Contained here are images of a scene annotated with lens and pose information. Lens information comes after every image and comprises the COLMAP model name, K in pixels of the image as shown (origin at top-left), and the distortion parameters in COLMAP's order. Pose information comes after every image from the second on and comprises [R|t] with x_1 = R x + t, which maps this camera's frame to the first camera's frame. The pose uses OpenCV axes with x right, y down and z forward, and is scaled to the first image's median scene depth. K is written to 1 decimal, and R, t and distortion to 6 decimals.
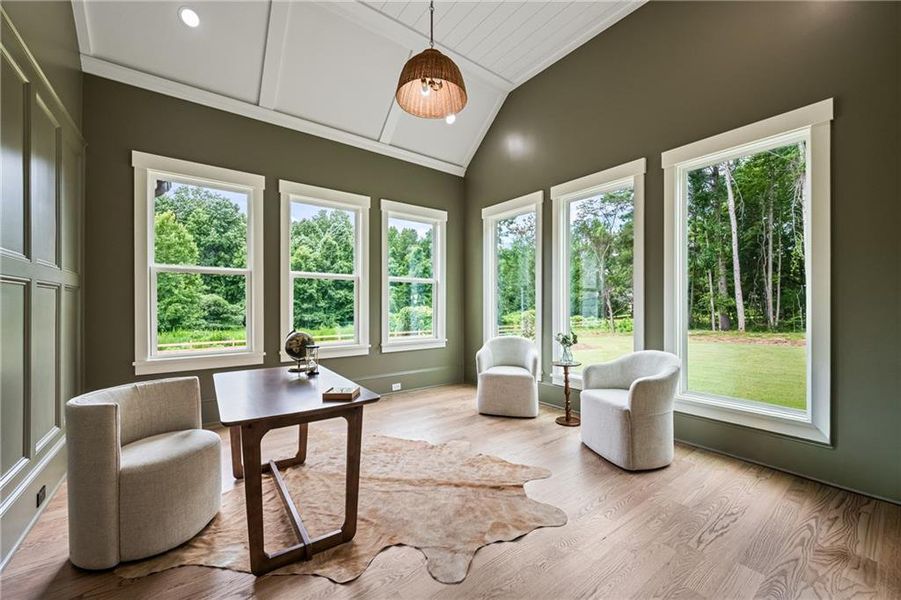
lens RADIAL K [[351.5, 0, 450.7], [0, 351.5, 300.9], [0, 0, 1]] dist [0.001862, 0.000305]
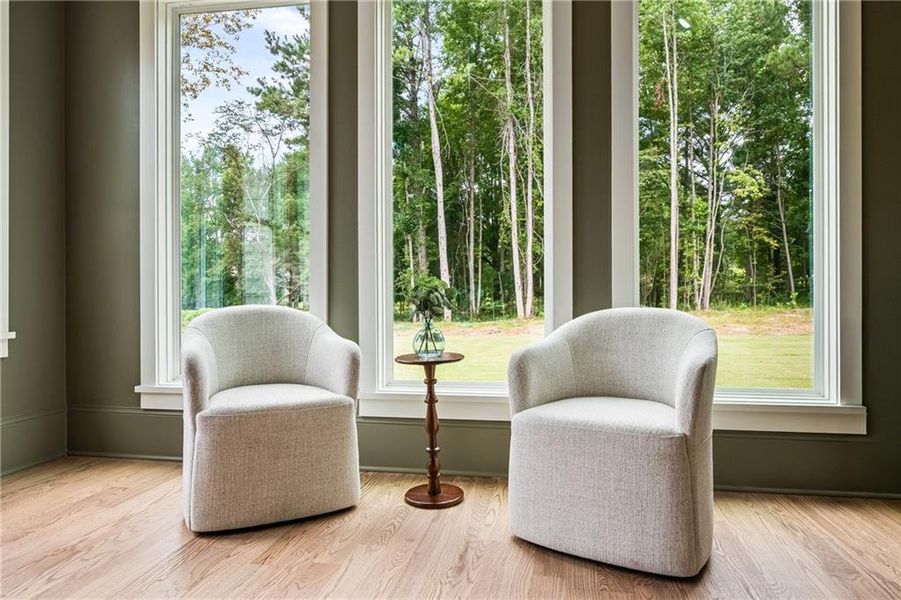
lens RADIAL K [[602.5, 0, 452.2], [0, 602.5, 302.0], [0, 0, 1]] dist [-0.000443, 0.001384]
pose [[0.733384, -0.012562, 0.679699, -0.119370], [-0.006427, 0.999656, 0.025410, 0.082238], [-0.679784, -0.023003, 0.733051, 0.409586]]
